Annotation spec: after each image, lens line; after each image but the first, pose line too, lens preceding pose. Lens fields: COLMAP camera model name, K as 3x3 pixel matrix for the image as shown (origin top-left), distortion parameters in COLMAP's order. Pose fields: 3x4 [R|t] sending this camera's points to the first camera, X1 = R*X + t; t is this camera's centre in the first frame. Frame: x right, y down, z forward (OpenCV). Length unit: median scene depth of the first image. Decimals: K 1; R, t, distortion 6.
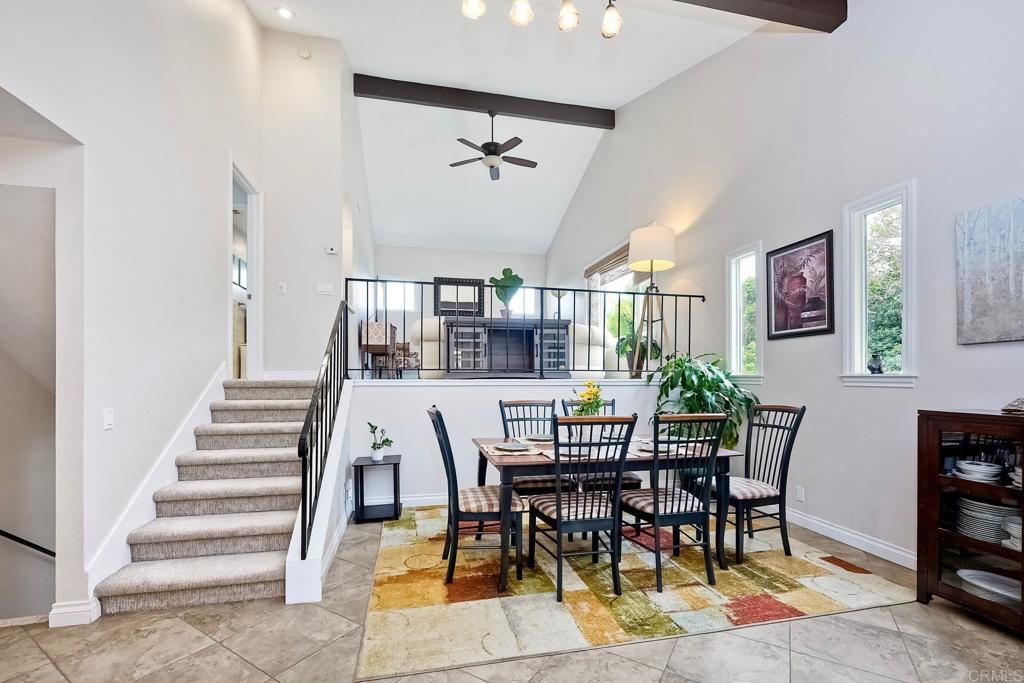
lens RADIAL K [[439.4, 0, 506.9], [0, 439.4, 377.9], [0, 0, 1]] dist [-0.001087, -0.000528]
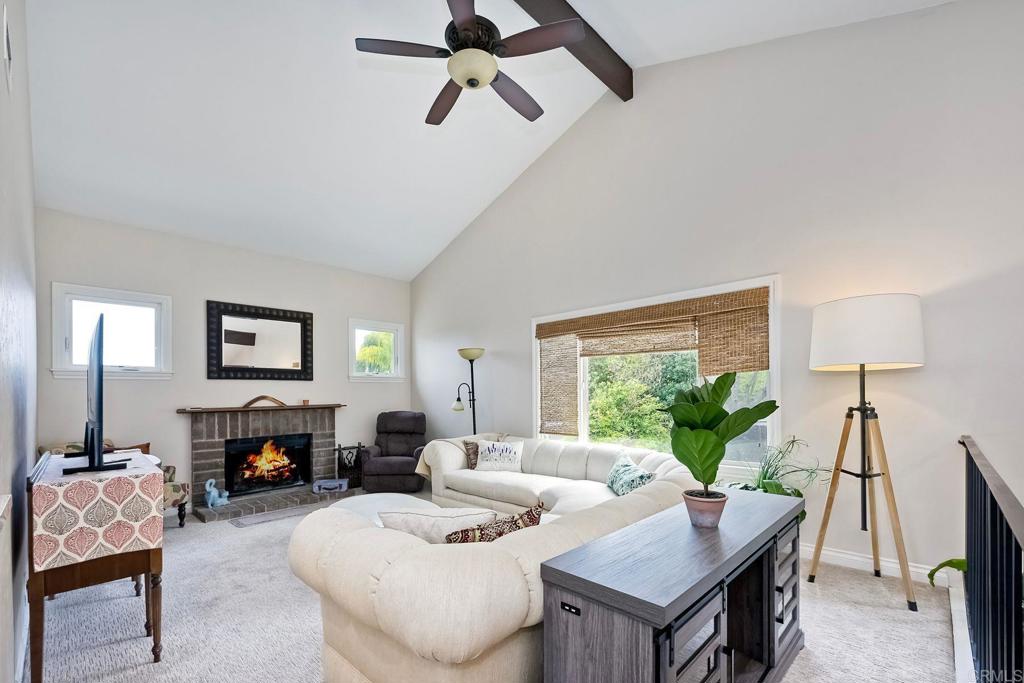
lens RADIAL K [[450.7, 0, 503.4], [0, 450.7, 393.3], [0, 0, 1]] dist [0.033313, 0.000105]
pose [[0.840109, -0.001819, 0.542415, -0.510983], [0.011579, 0.999827, -0.014581, -0.359327], [-0.542294, 0.018530, 0.839984, 1.263404]]
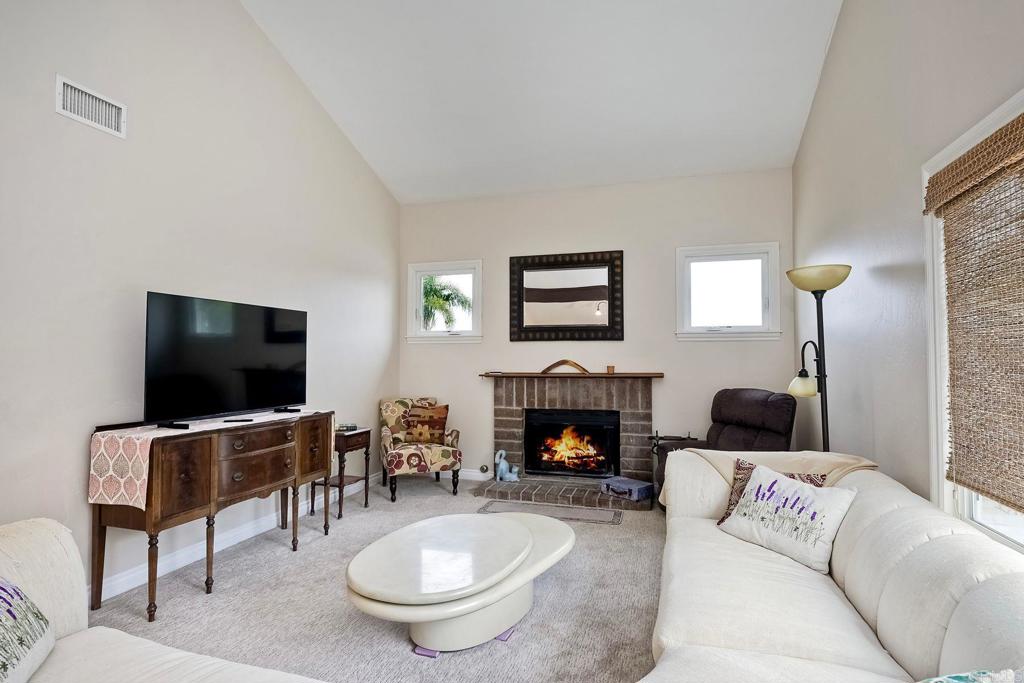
lens RADIAL K [[521.3, 0, 511.9], [0, 521.3, 334.4], [0, 0, 1]] dist [-0.001916, -0.003714]
pose [[0.868803, -0.014739, -0.494938, 0.322861], [-0.010706, 0.998764, -0.048535, -0.383770], [0.495042, 0.047466, 0.867572, 1.691904]]
